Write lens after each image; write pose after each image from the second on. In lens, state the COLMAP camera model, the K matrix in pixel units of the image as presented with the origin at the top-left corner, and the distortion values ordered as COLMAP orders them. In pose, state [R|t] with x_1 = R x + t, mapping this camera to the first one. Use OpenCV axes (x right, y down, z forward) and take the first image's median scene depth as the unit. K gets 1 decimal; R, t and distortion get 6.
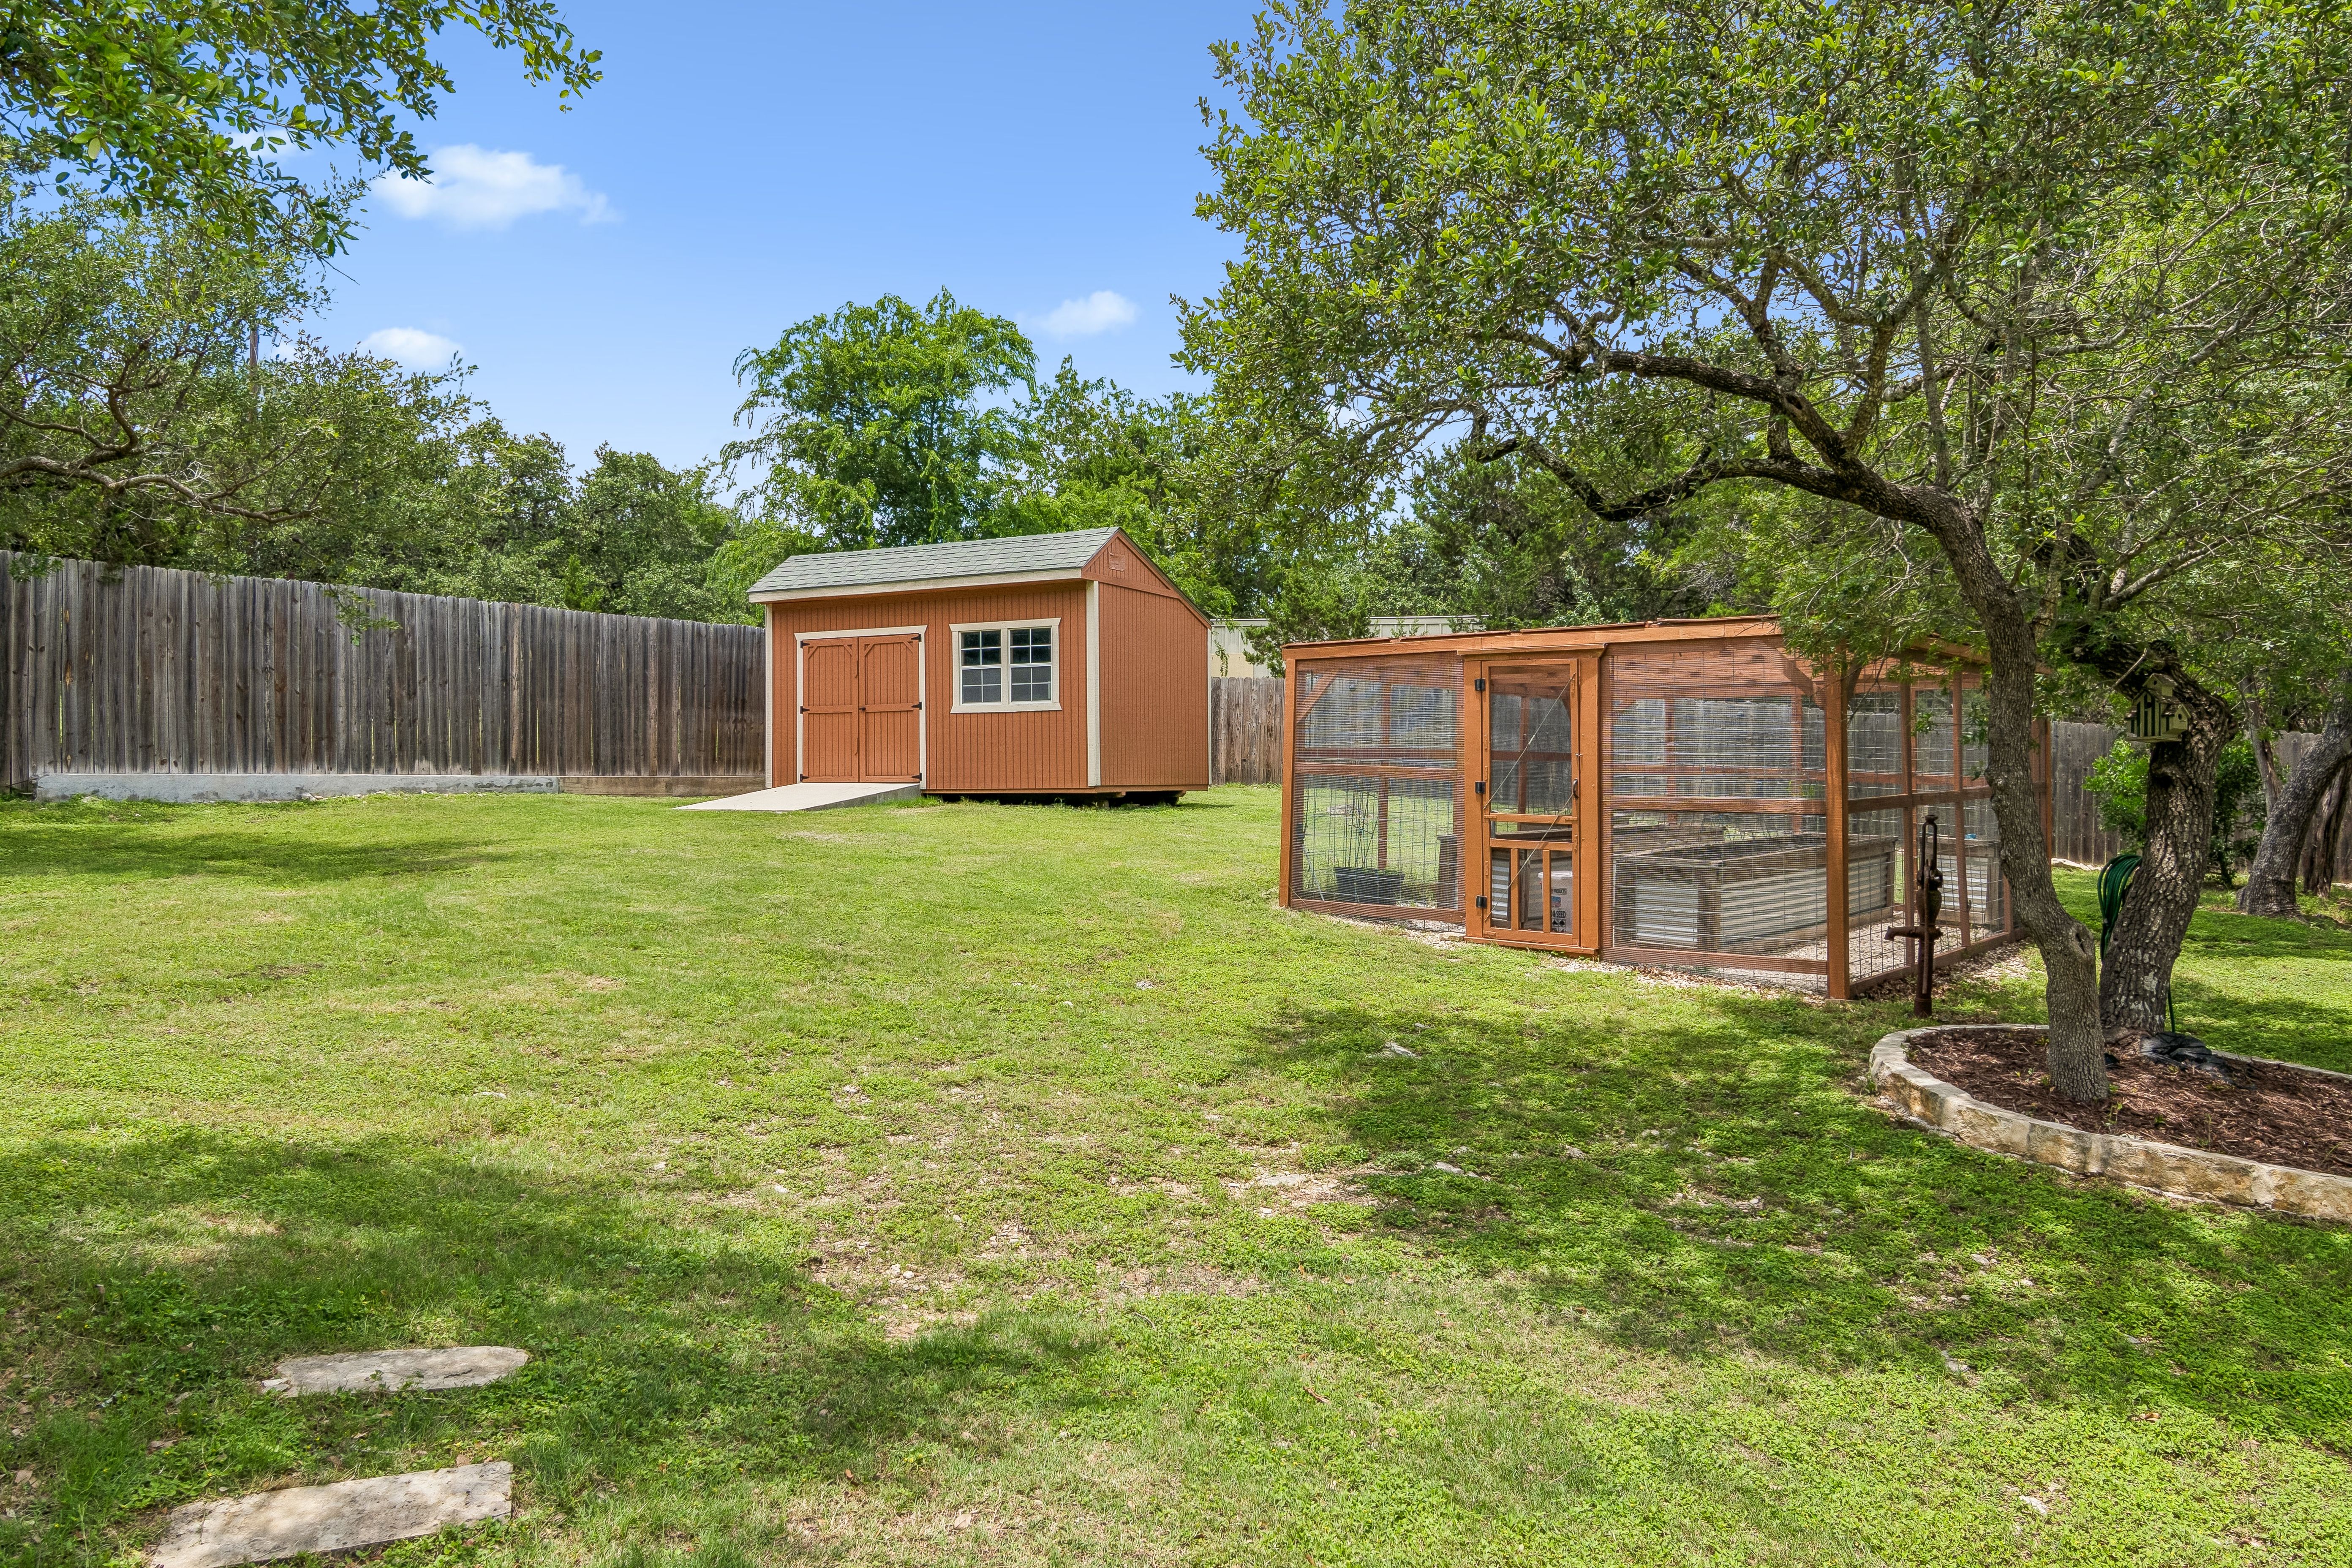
lens RADIAL K [[1604.8, 0, 1177.0], [0, 1604.8, 781.0], [0, 0, 1]] dist [-0.003961, -0.001401]
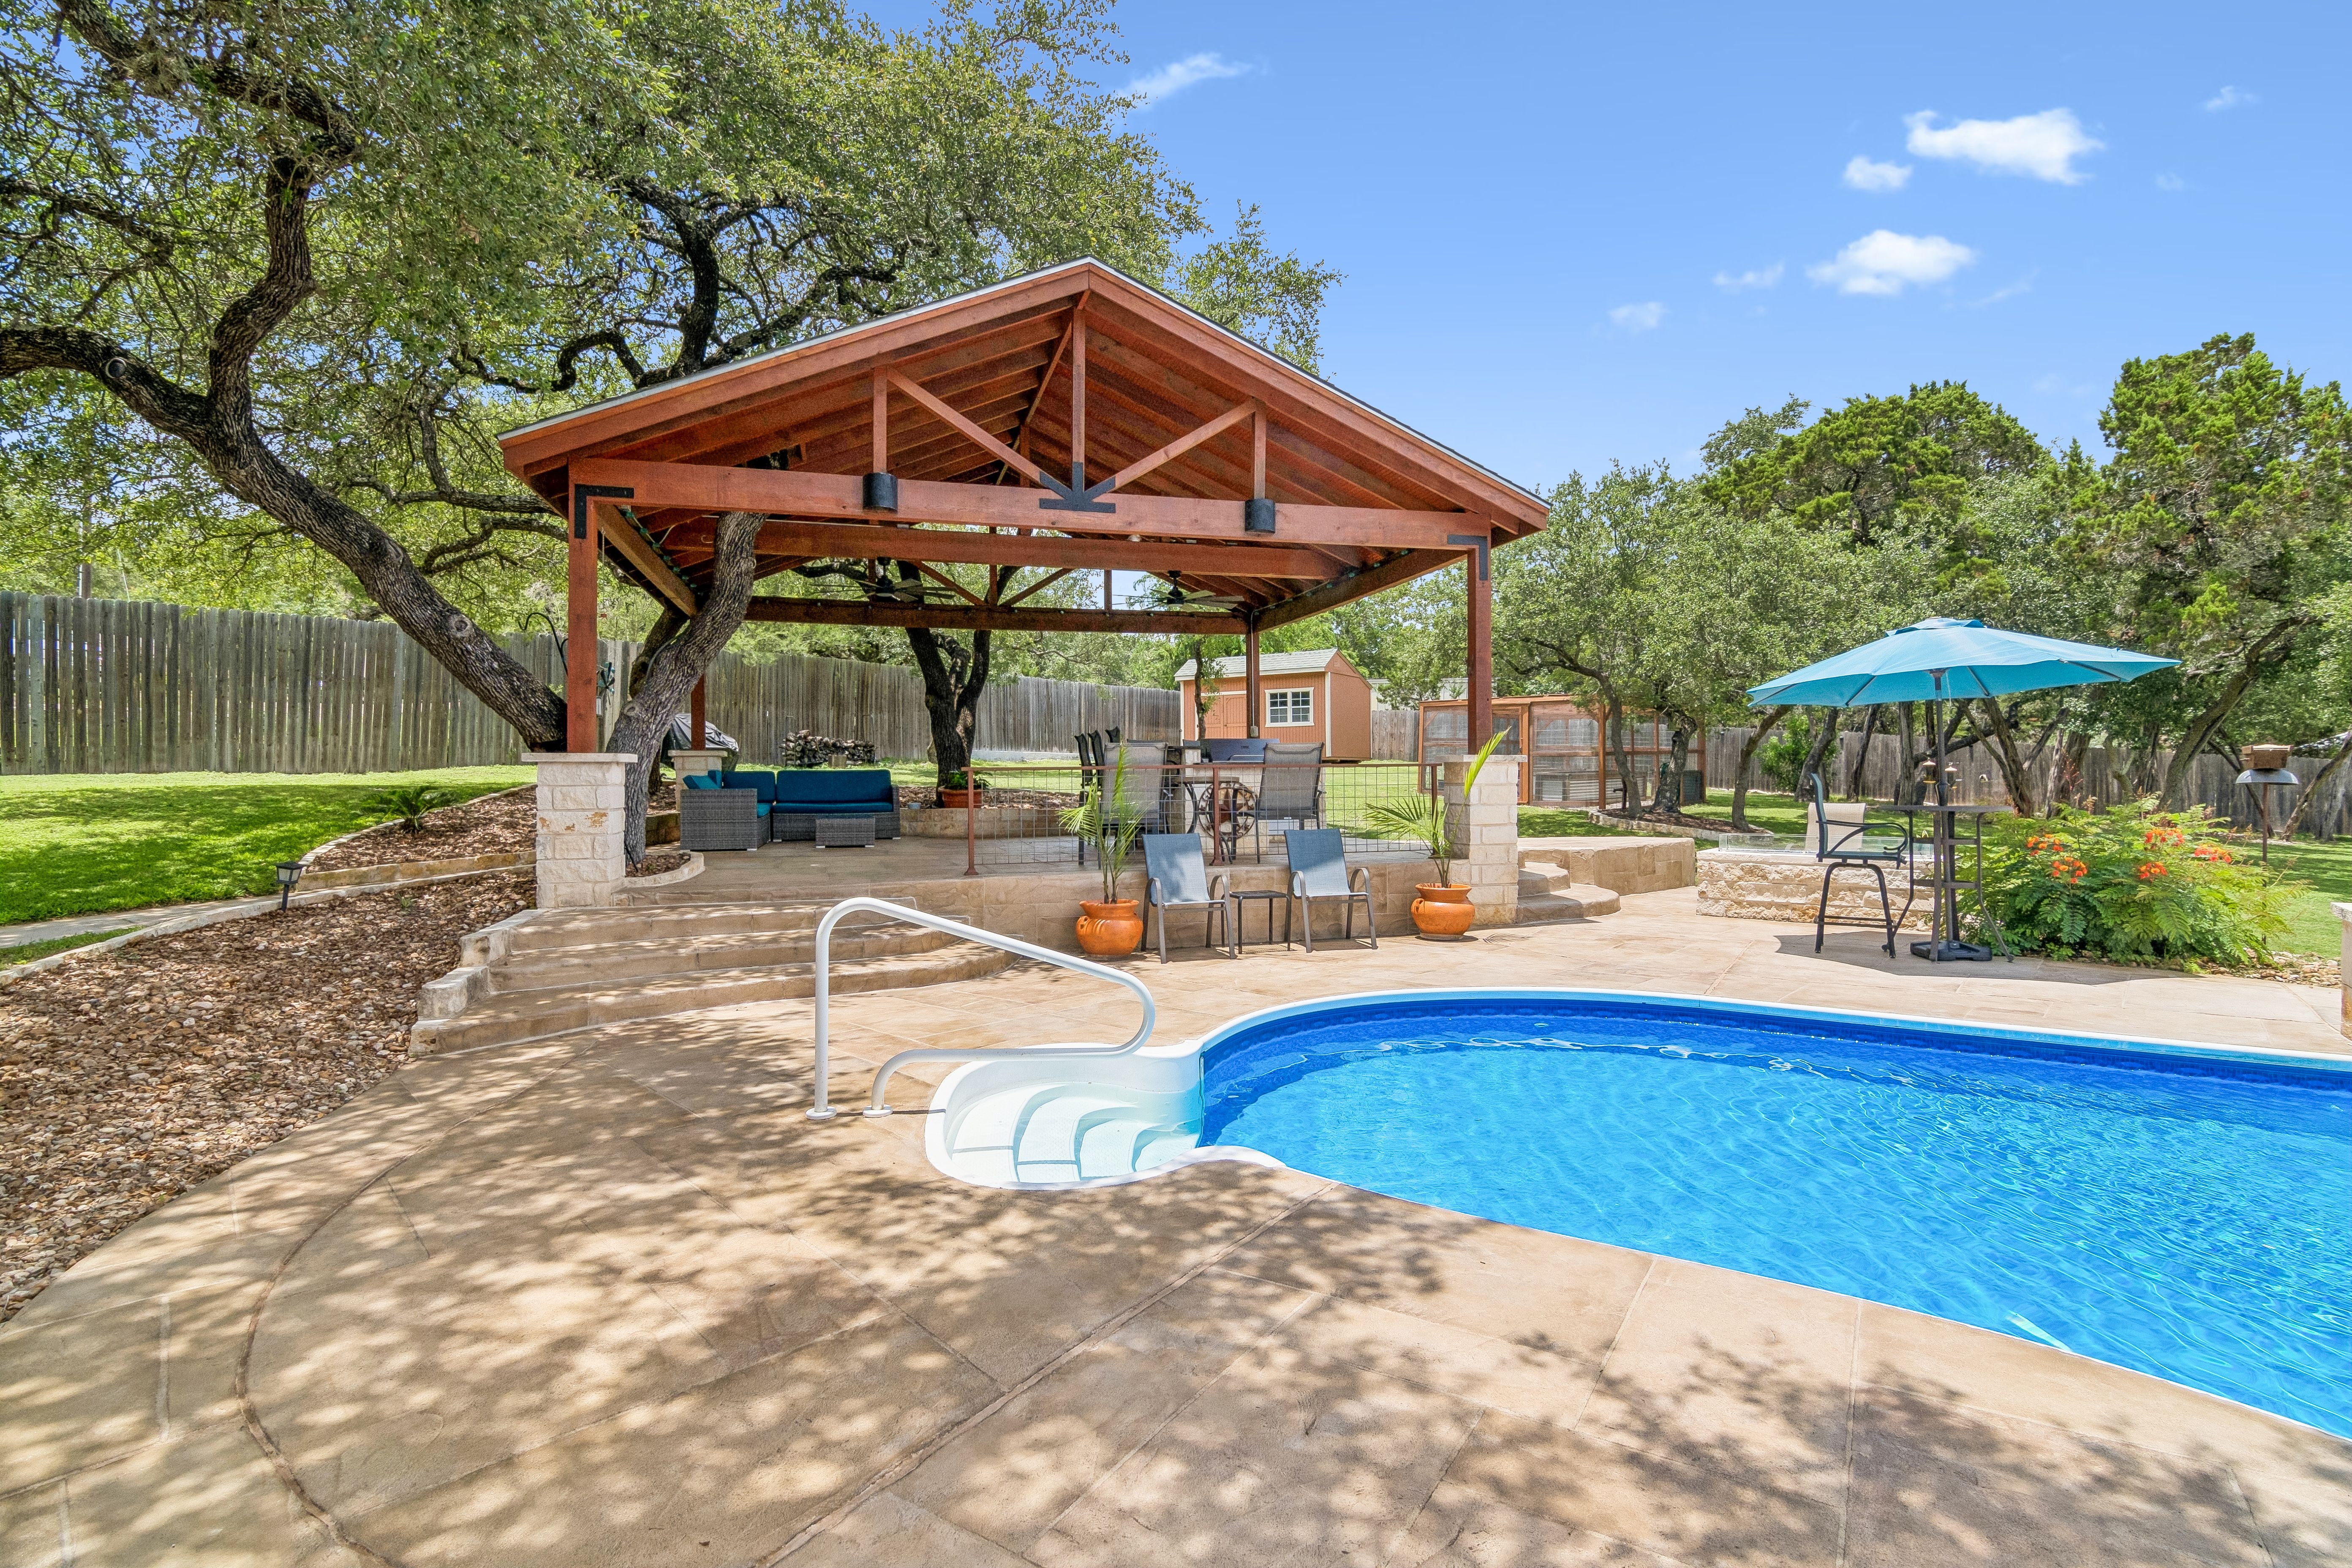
lens RADIAL K [[1121.2, 0, 1175.6], [0, 1121.2, 780.2], [0, 0, 1]] dist [-0.014324, -0.000511]
pose [[0.994927, 0.000436, -0.100602, -0.106345], [-0.000309, 0.999999, 0.001283, 0.034139], [0.100602, -0.001245, 0.994926, -0.665919]]
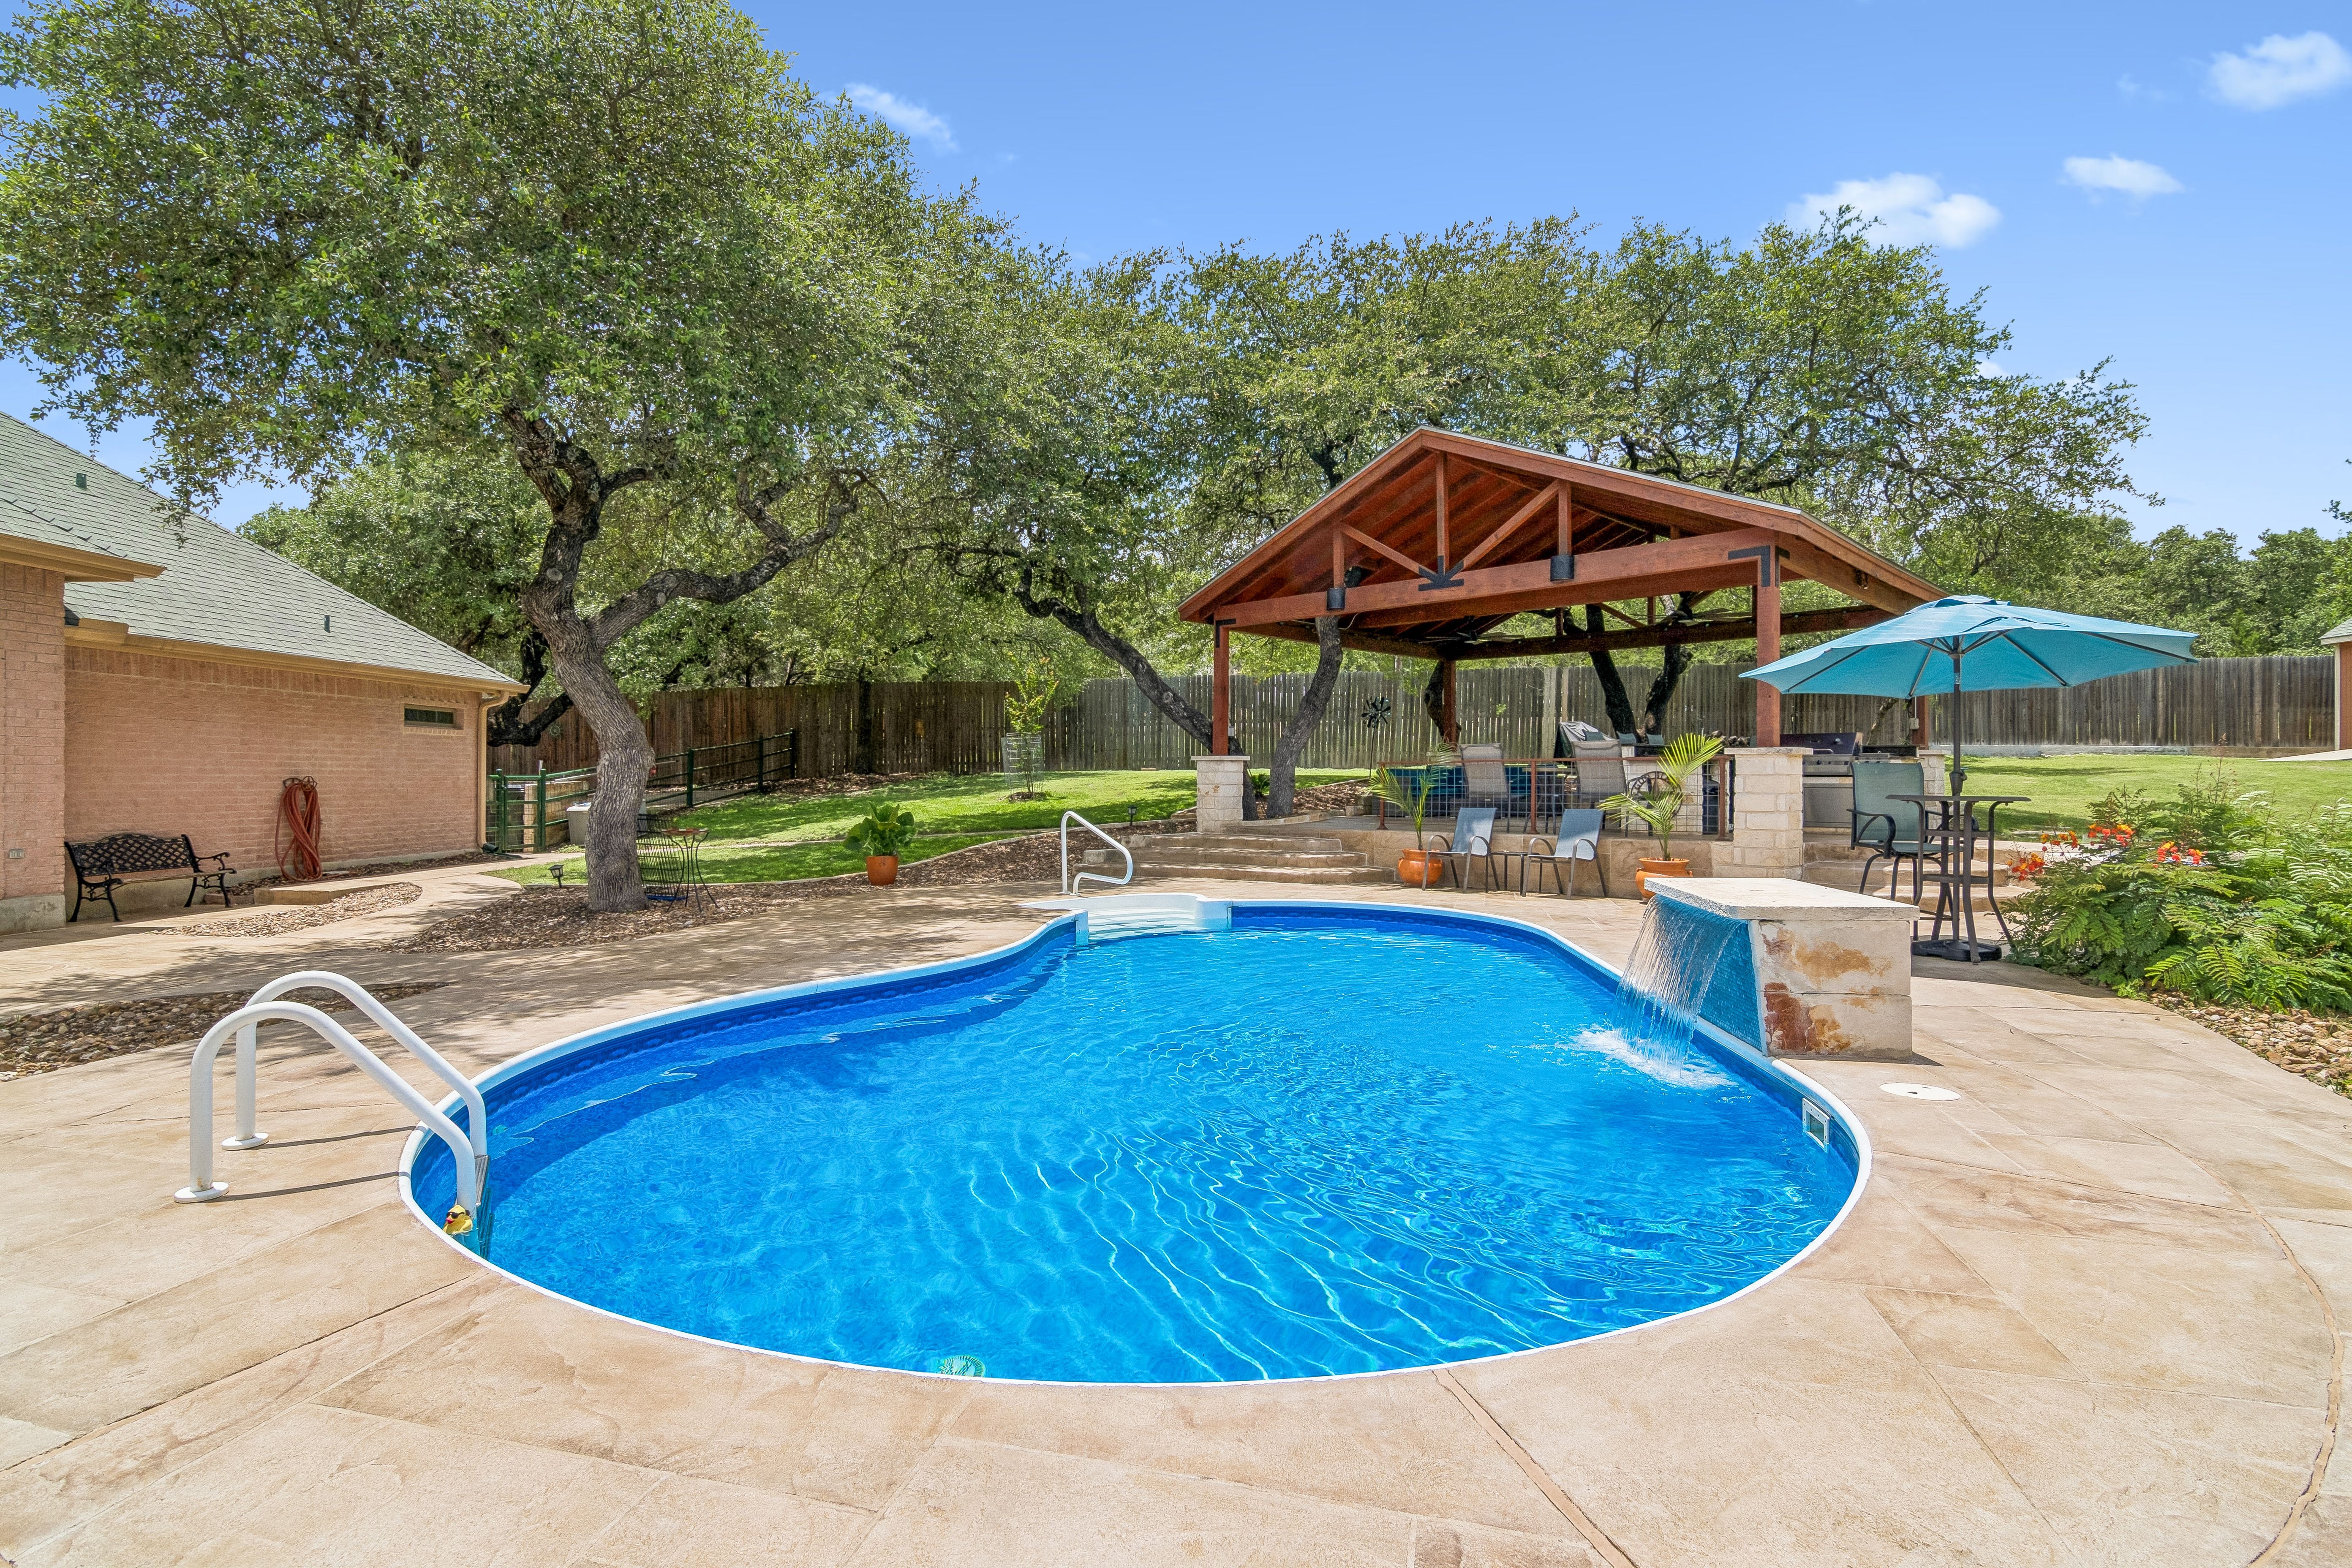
lens RADIAL K [[1121.2, 0, 1194.1], [0, 1121.2, 775.6], [0, 0, 1]] dist [-0.014324, -0.000511]
pose [[0.407041, 0.003815, -0.913402, 0.345456], [-0.006206, 0.999980, 0.001411, 0.038142], [0.913389, 0.005094, 0.407056, -0.629010]]
